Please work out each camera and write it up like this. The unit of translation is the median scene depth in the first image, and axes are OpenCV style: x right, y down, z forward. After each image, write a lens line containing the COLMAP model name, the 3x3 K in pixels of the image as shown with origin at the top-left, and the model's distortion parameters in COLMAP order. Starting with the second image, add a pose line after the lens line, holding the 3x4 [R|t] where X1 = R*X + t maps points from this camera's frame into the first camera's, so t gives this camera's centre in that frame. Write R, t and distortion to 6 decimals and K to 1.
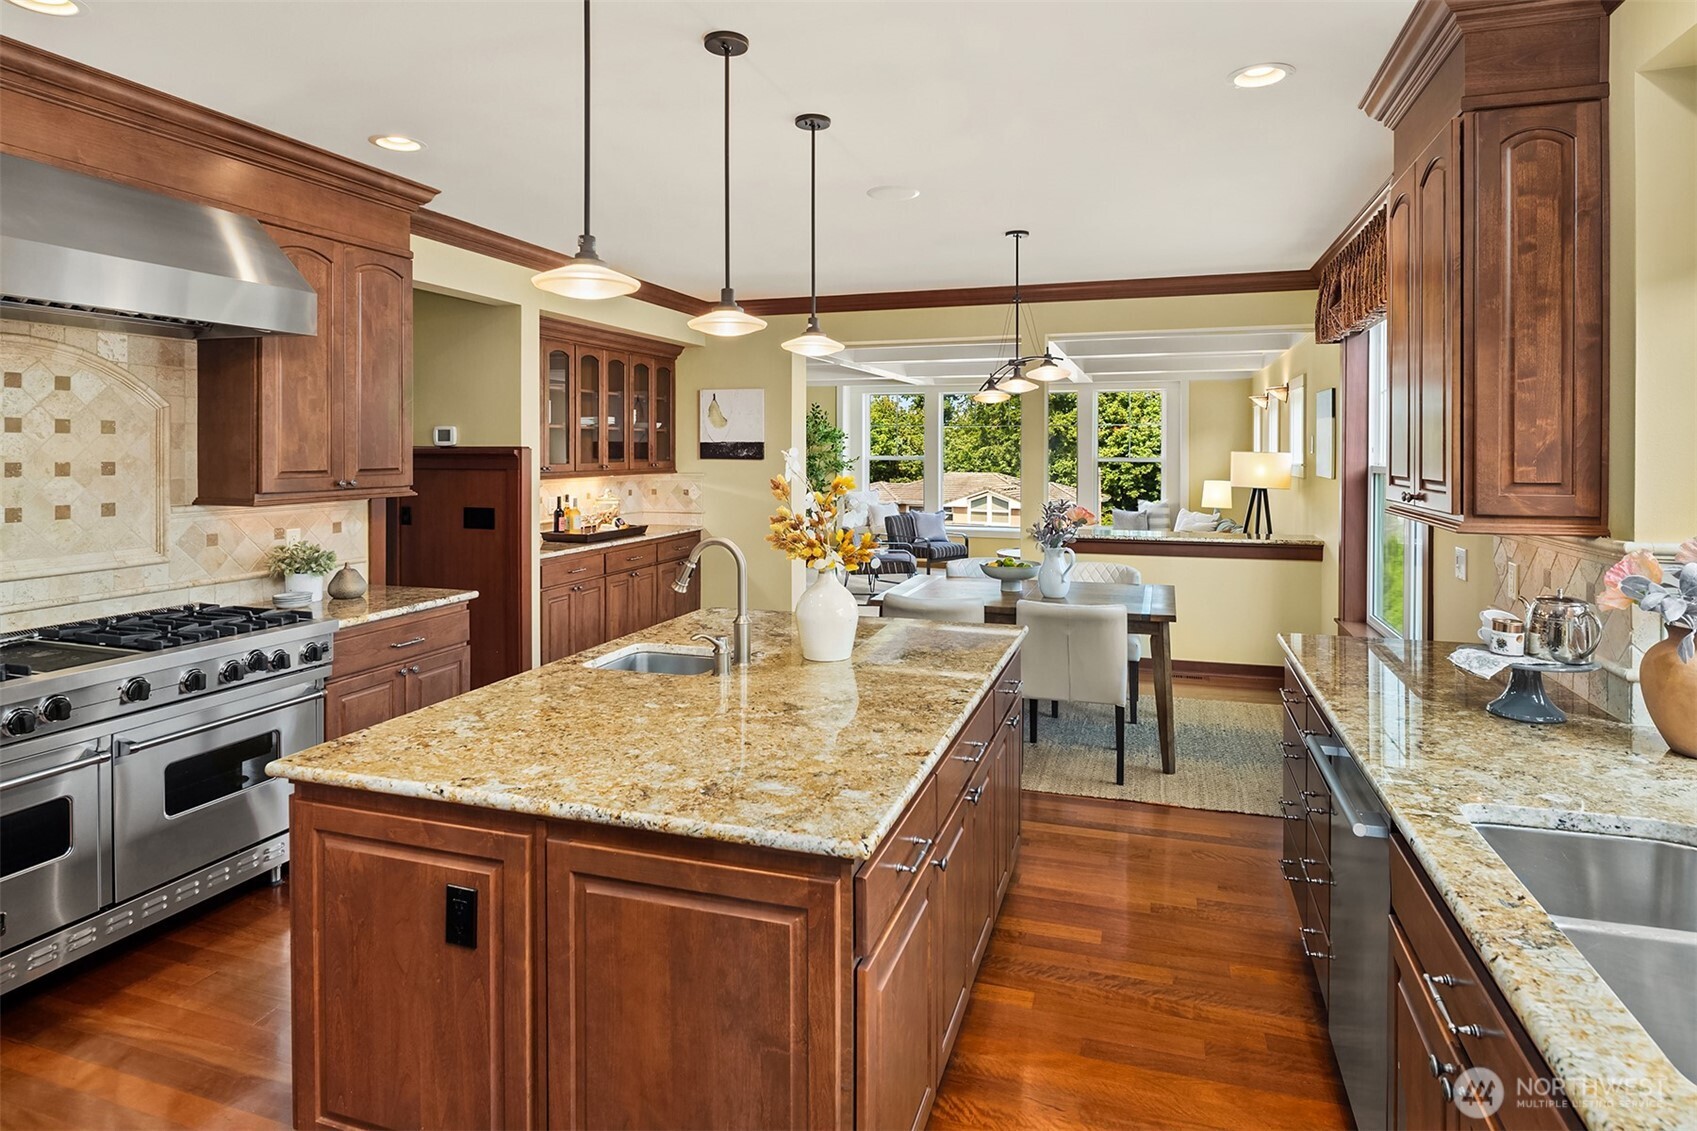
lens RADIAL K [[932.5, 0, 851.8], [0, 932.5, 454.2], [0, 0, 1]] dist [-0.005092, 0.000202]
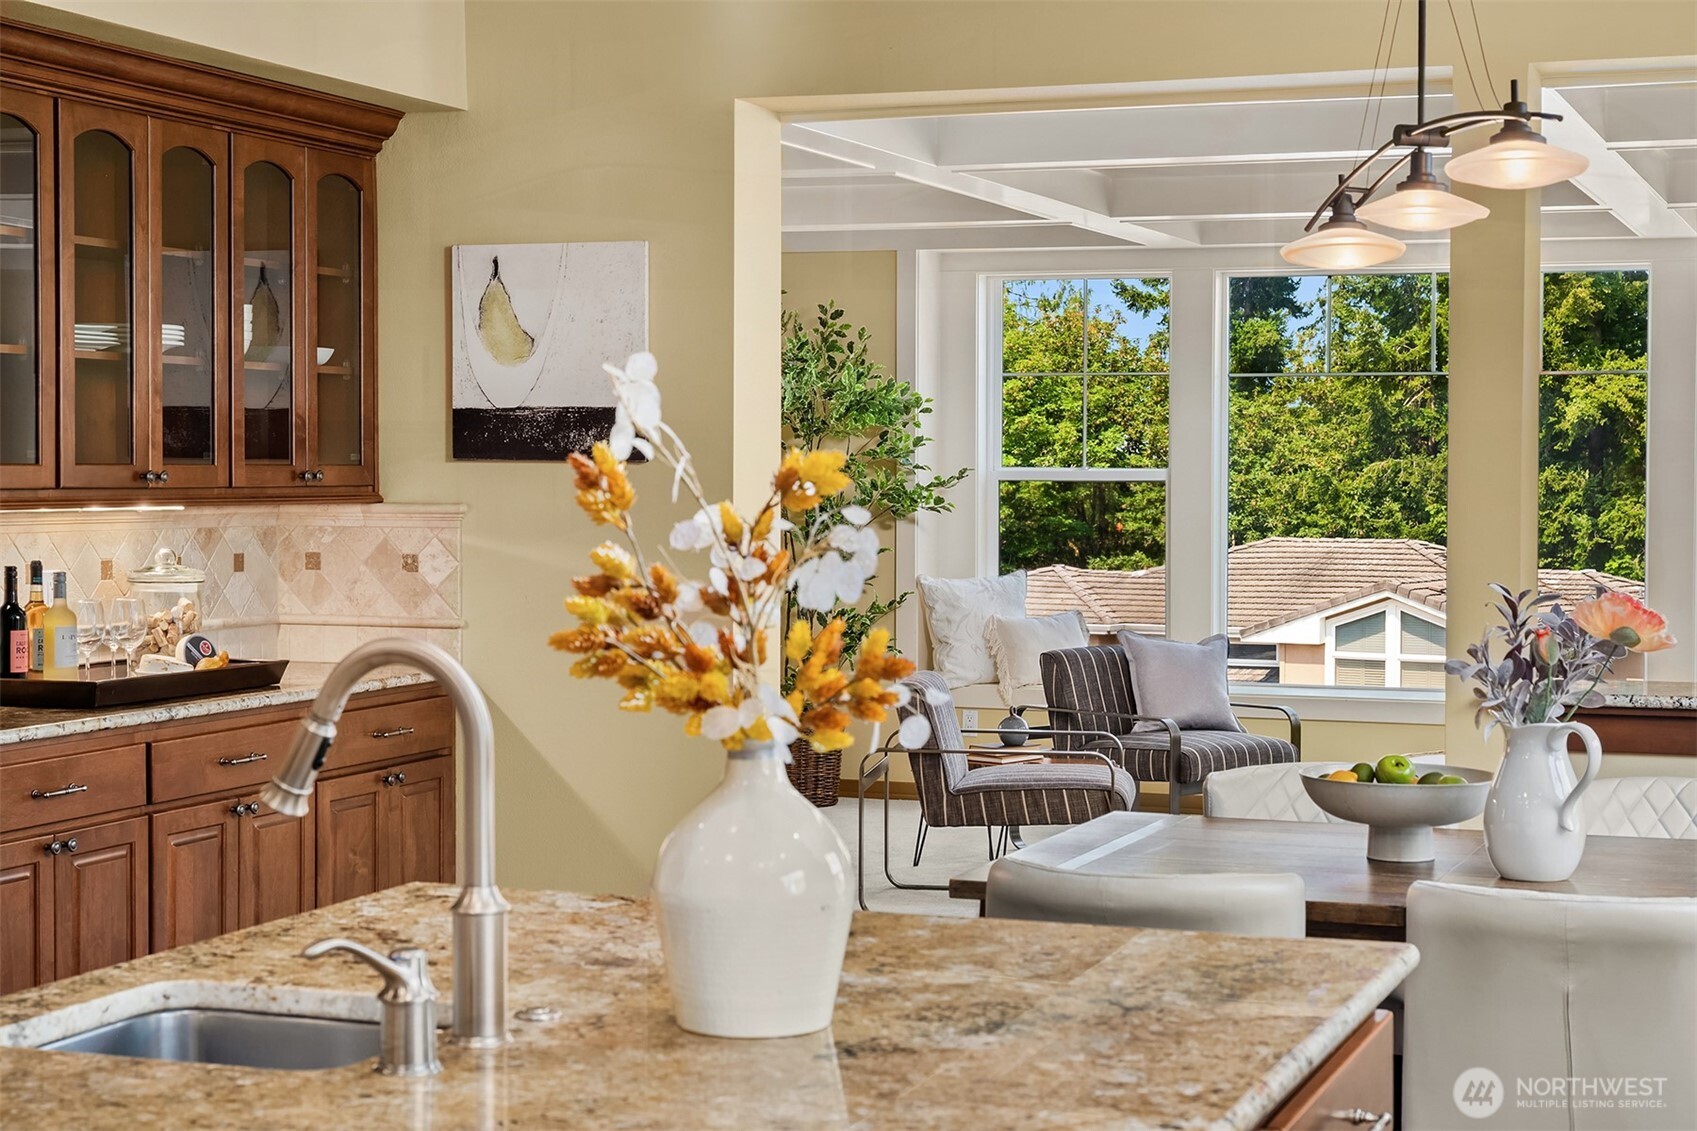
lens RADIAL K [[2851.5, 0, 847.4], [0, 2851.5, 565.8], [0, 0, 1]] dist [-0.004703, 0.000000]
pose [[0.999015, 0.003900, -0.044202, 0.019705], [-0.002643, 0.999591, 0.028468, 0.014859], [0.044295, -0.028323, 0.998617, 0.019723]]
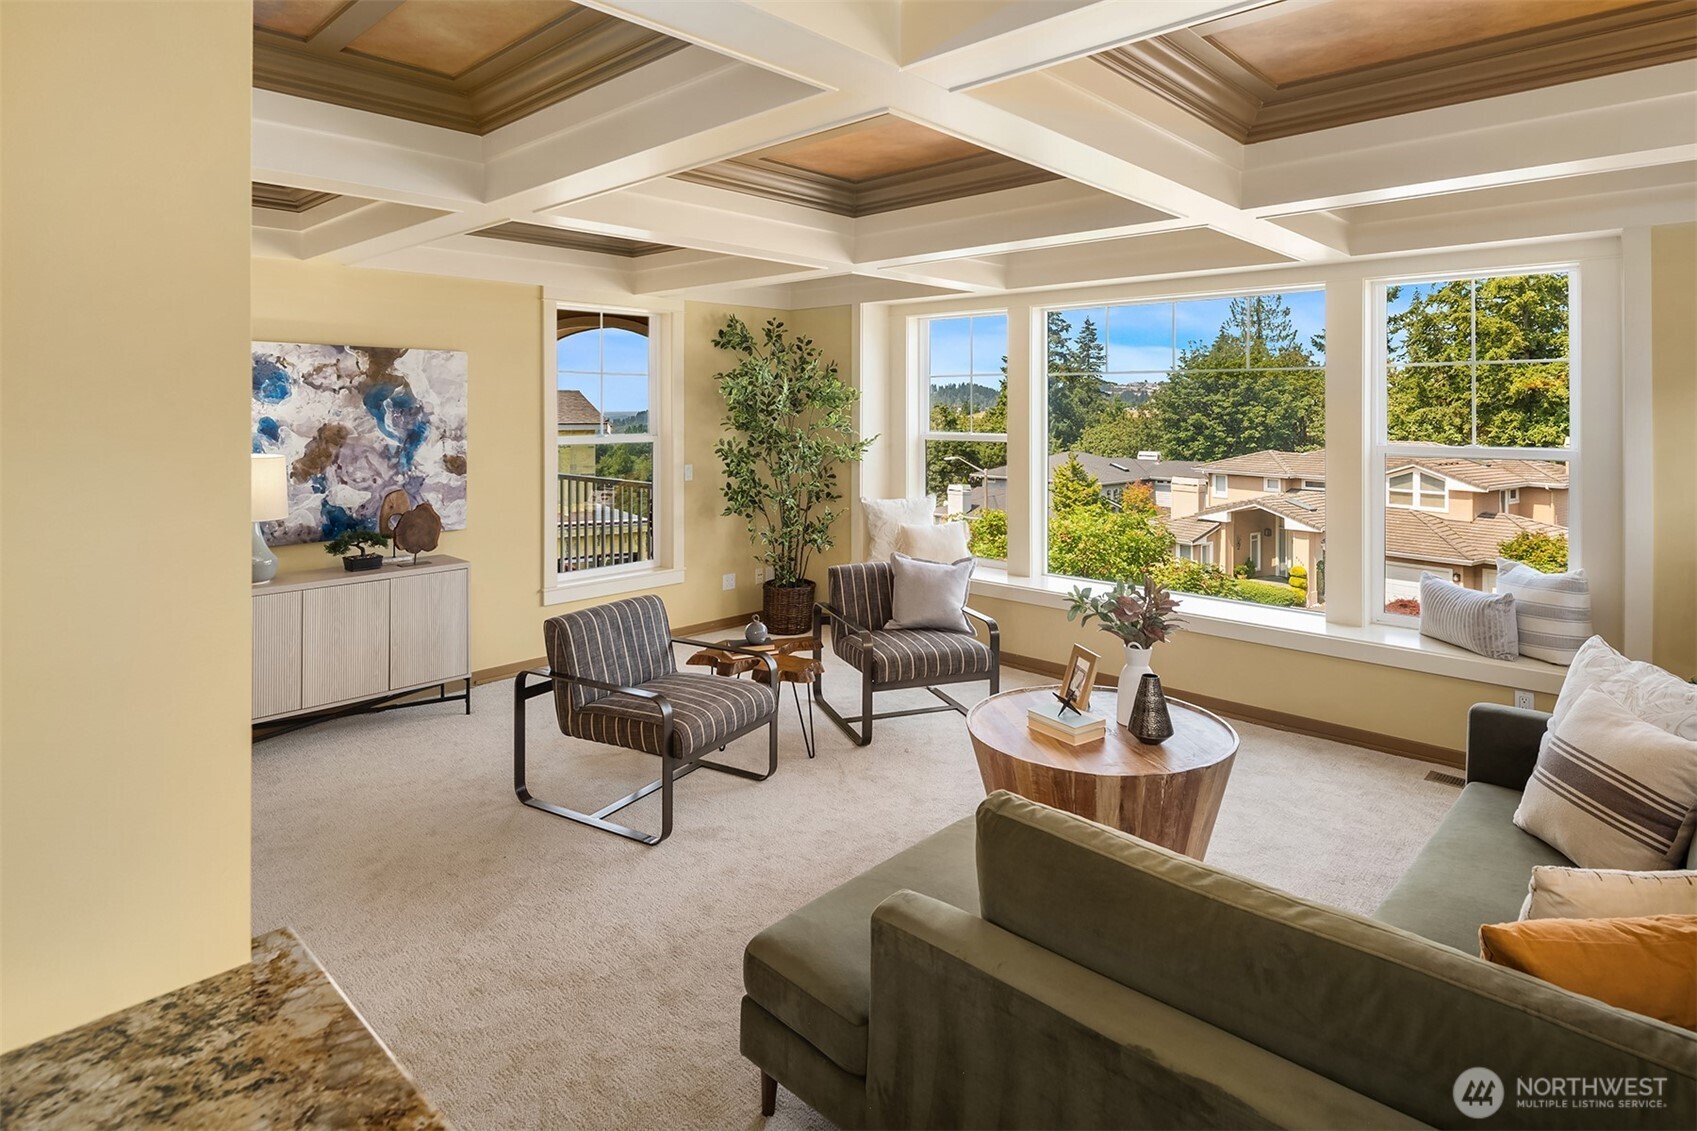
lens RADIAL K [[932.5, 0, 861.0], [0, 932.5, 411.3], [0, 0, 1]] dist [-0.005092, 0.000202]
pose [[0.911688, 0.001193, -0.410882, 0.494883], [-0.002786, 0.999991, -0.003276, -0.024116], [0.410874, 0.004132, 0.911683, 1.187647]]
